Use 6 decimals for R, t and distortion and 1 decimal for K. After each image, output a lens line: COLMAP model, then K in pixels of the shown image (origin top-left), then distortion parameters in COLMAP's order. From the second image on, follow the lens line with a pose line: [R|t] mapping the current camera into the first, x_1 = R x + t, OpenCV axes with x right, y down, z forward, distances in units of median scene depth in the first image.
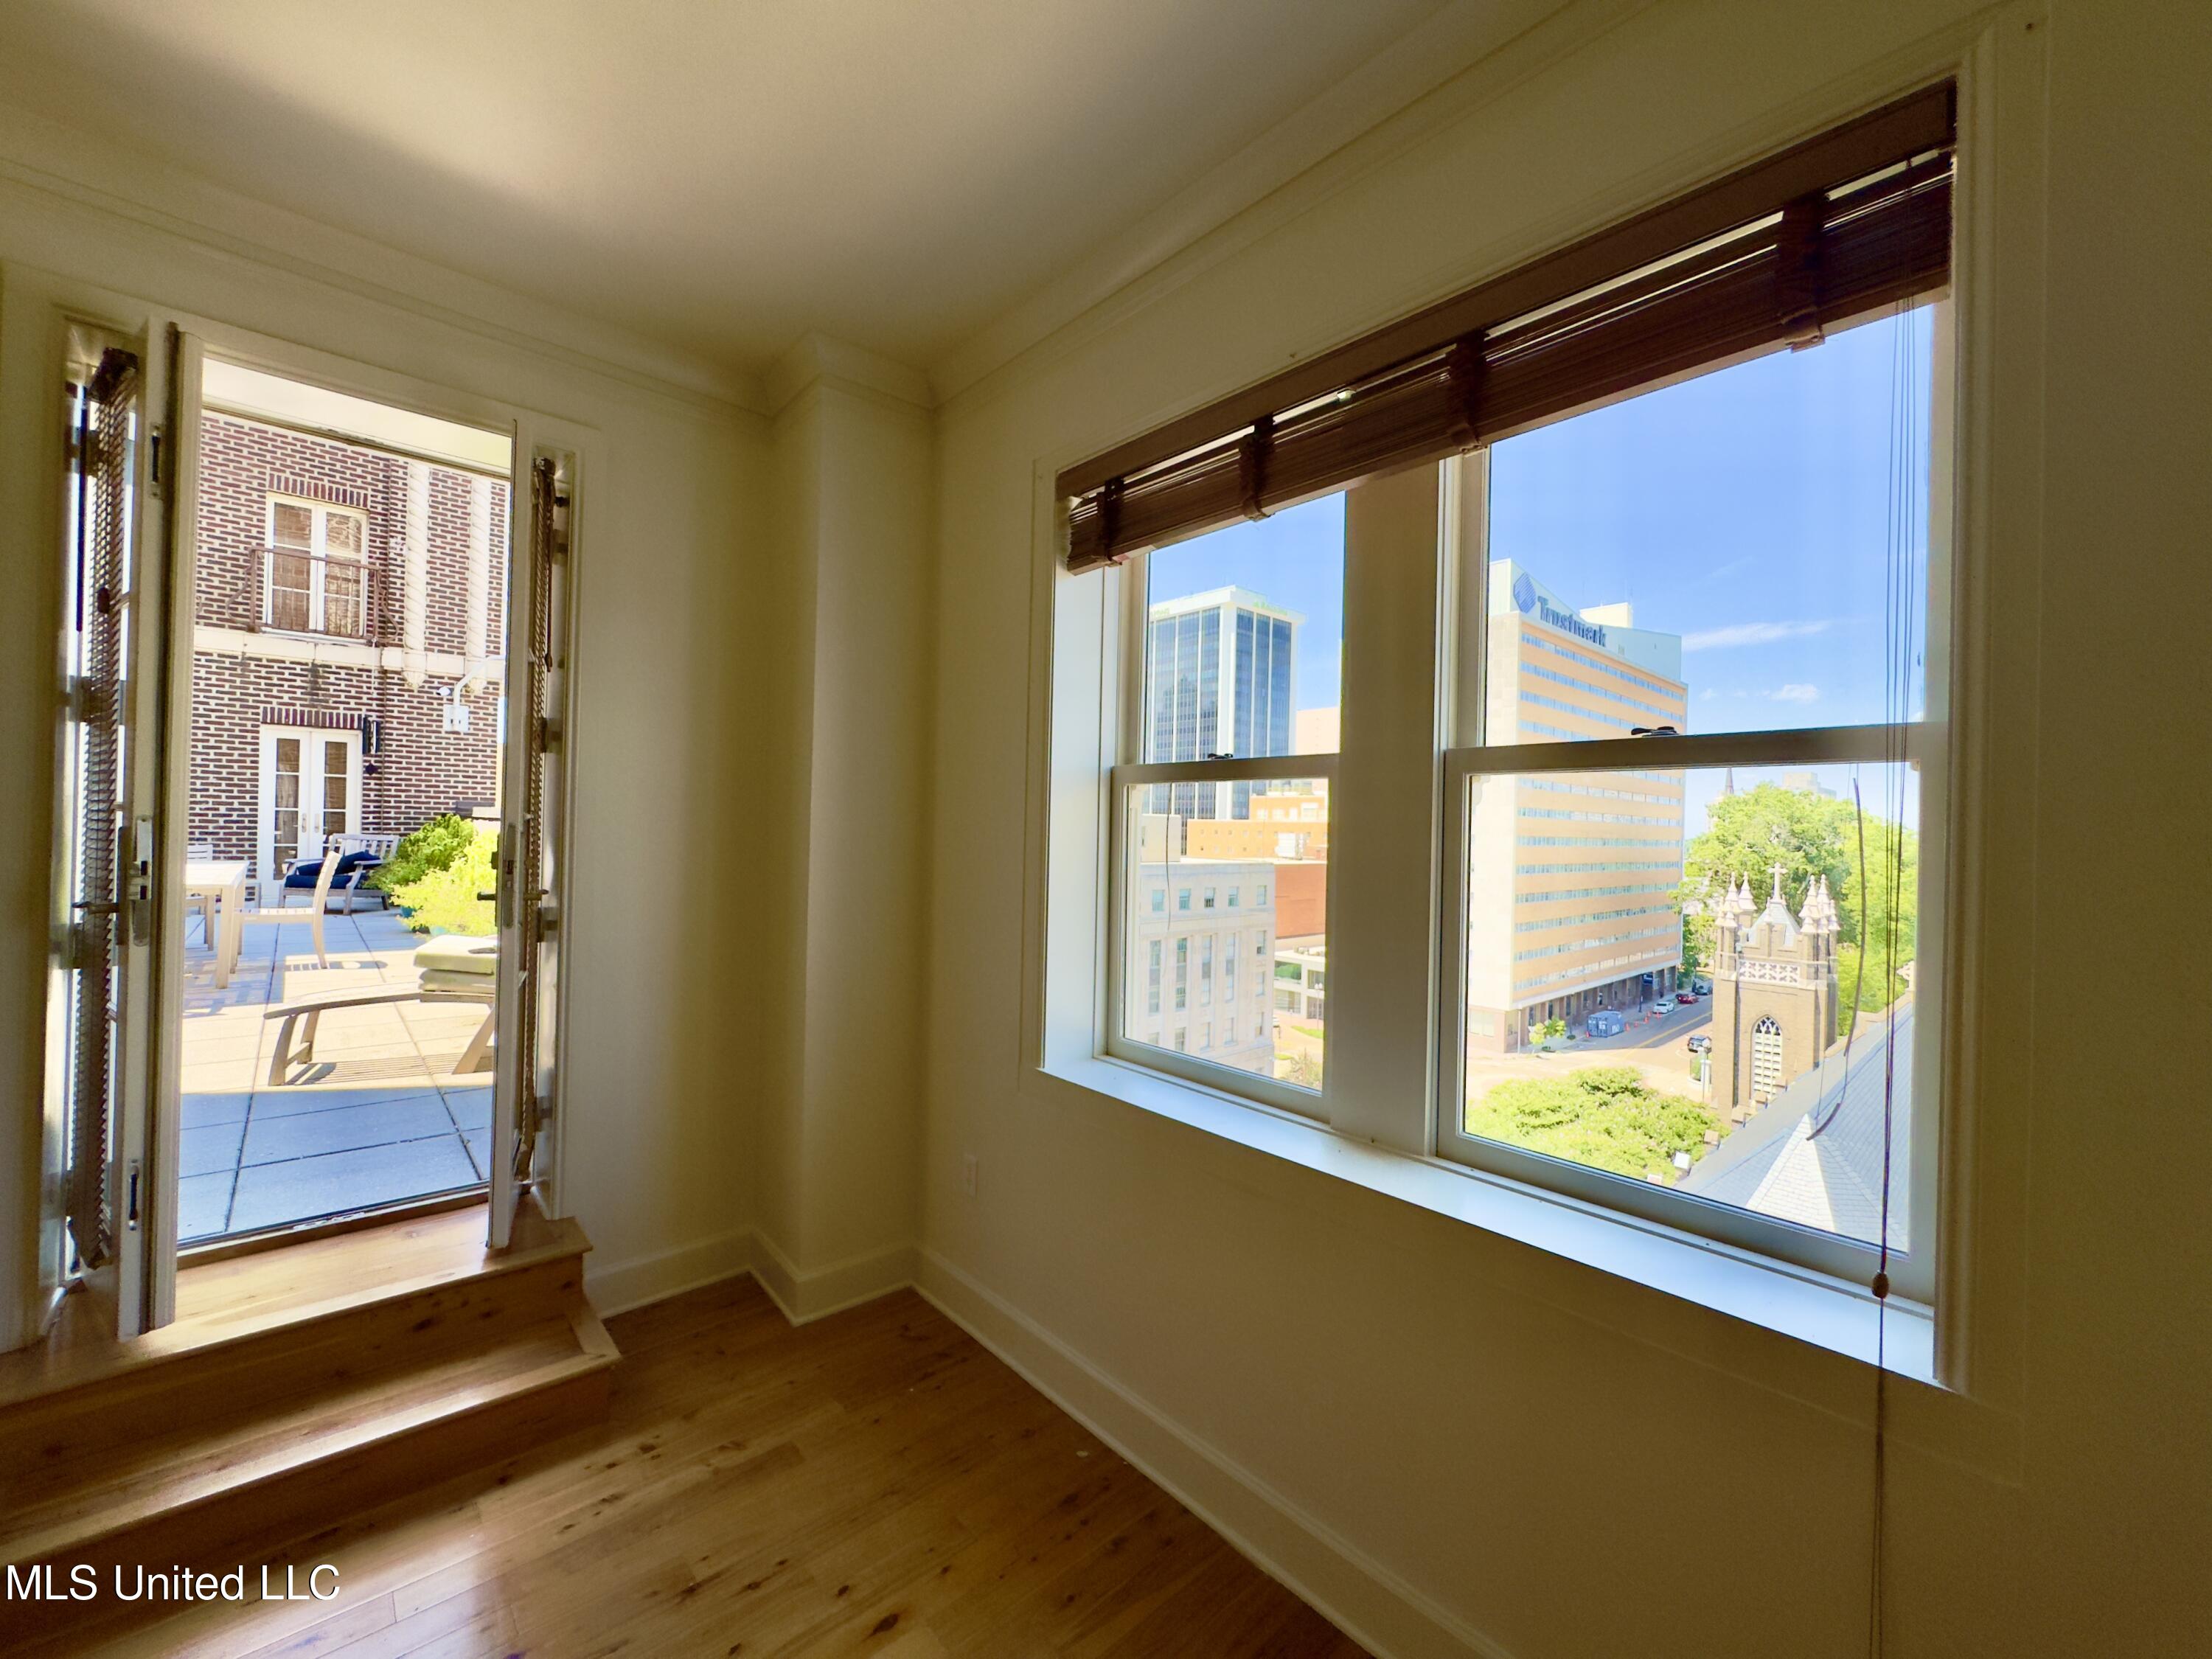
lens RADIAL K [[883.5, 0, 1104.8], [0, 883.5, 828.9], [0, 0, 1]] dist [-0.002899, 0.000518]
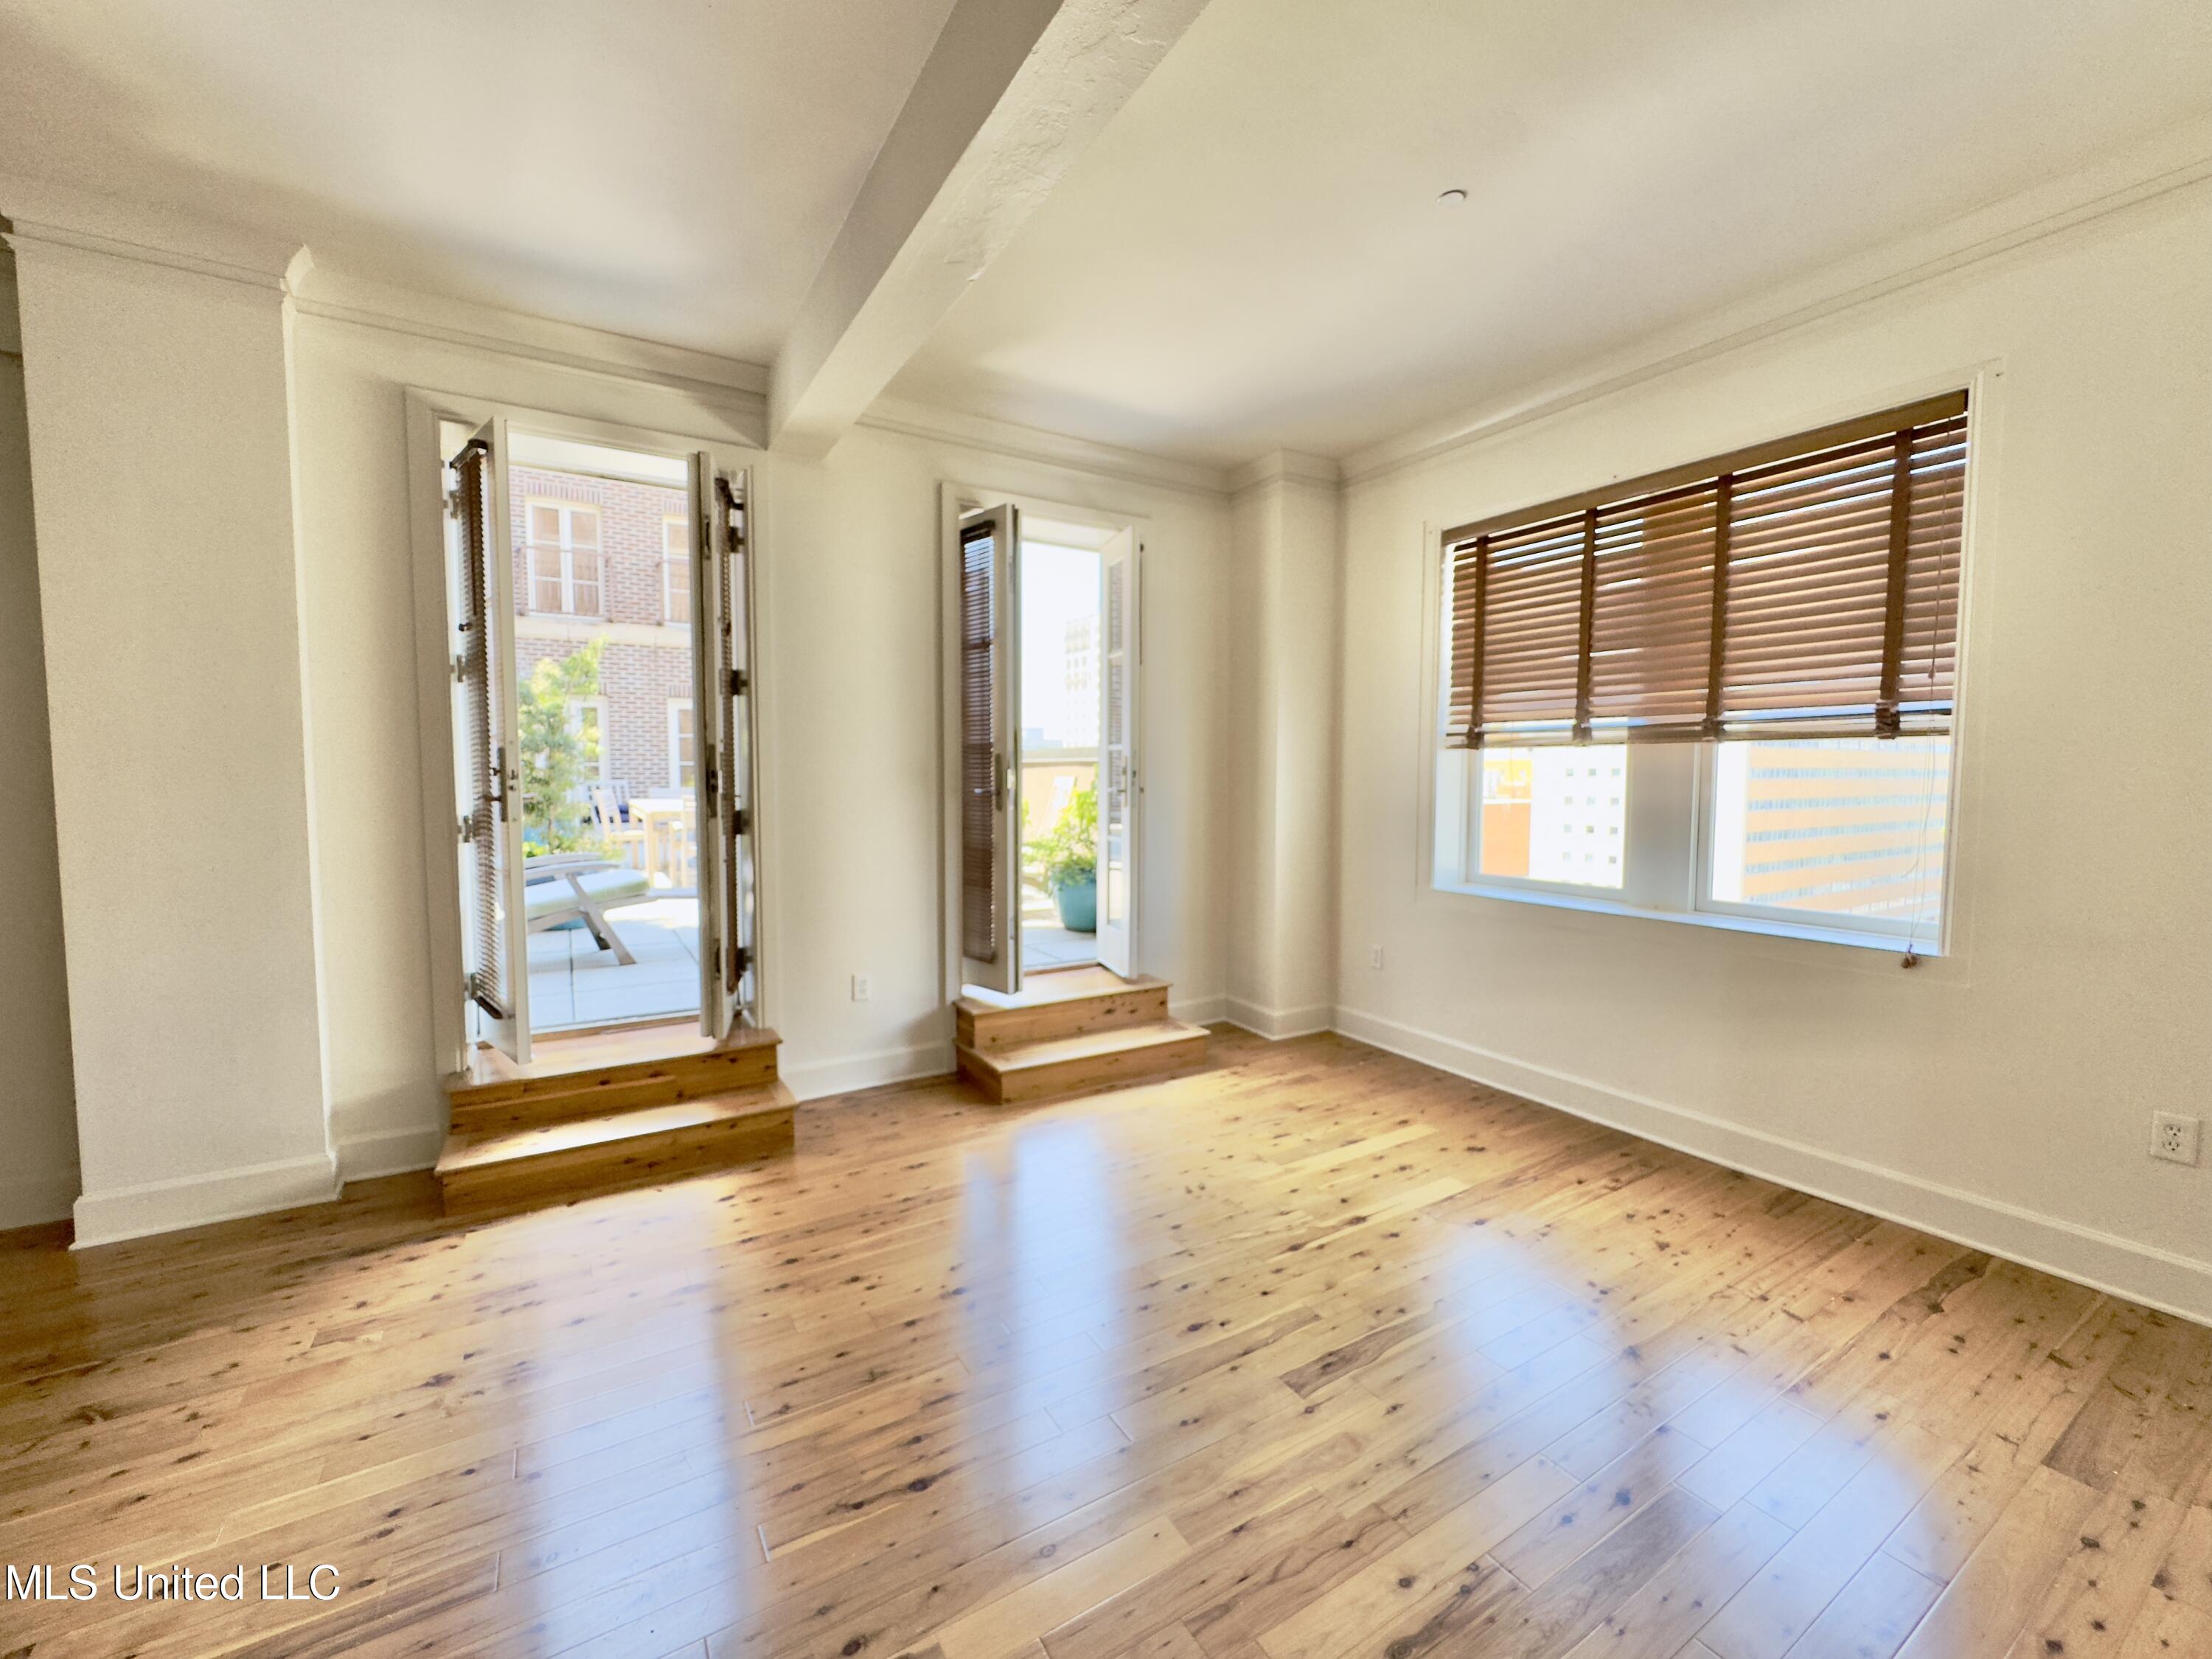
lens RADIAL K [[889.8, 0, 1107.0], [0, 889.8, 829.6], [0, 0, 1]] dist [-0.004513, 0.000268]
pose [[0.981856, -0.009946, -0.189366, -0.076089], [0.021781, 0.997929, 0.060523, 0.008925], [0.188372, -0.063550, 0.980040, -0.166333]]
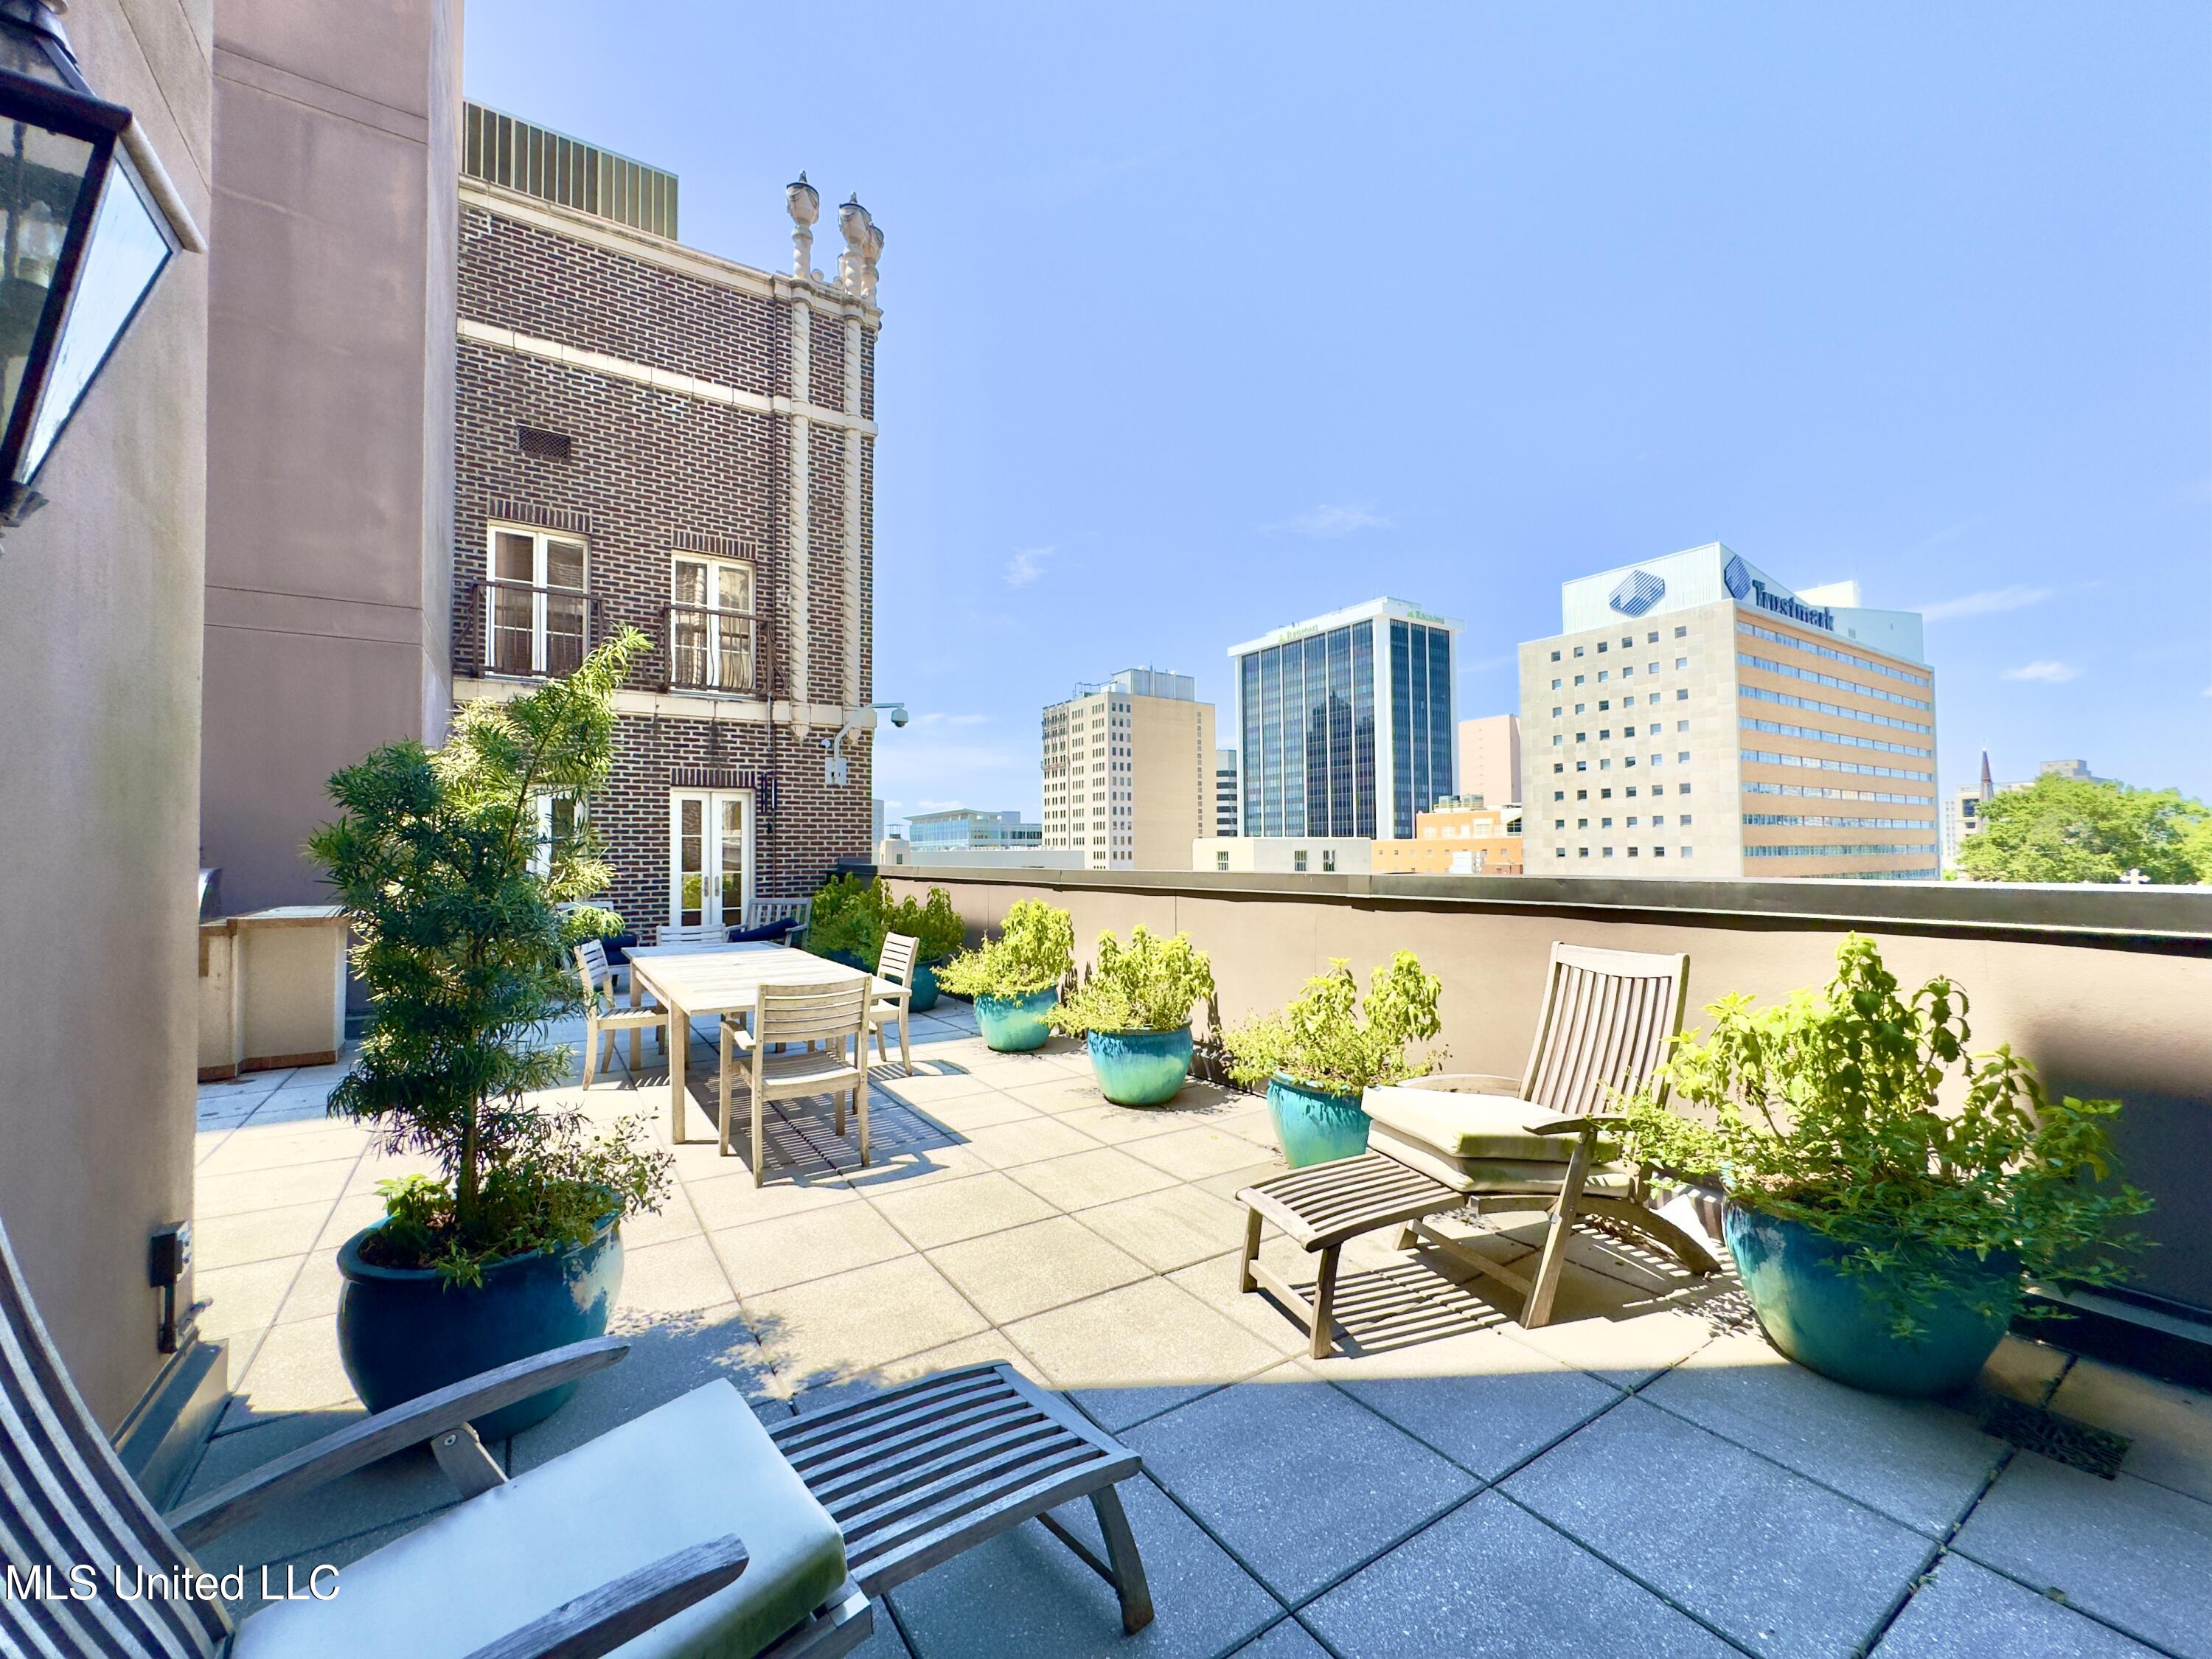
lens RADIAL K [[883.5, 0, 1104.8], [0, 883.5, 828.9], [0, 0, 1]] dist [-0.002899, 0.000518]
pose [[0.987027, -0.038025, -0.155990, -0.324688], [0.033404, 0.998925, -0.032138, -0.024179], [0.157044, 0.026510, 0.987236, 0.112026]]
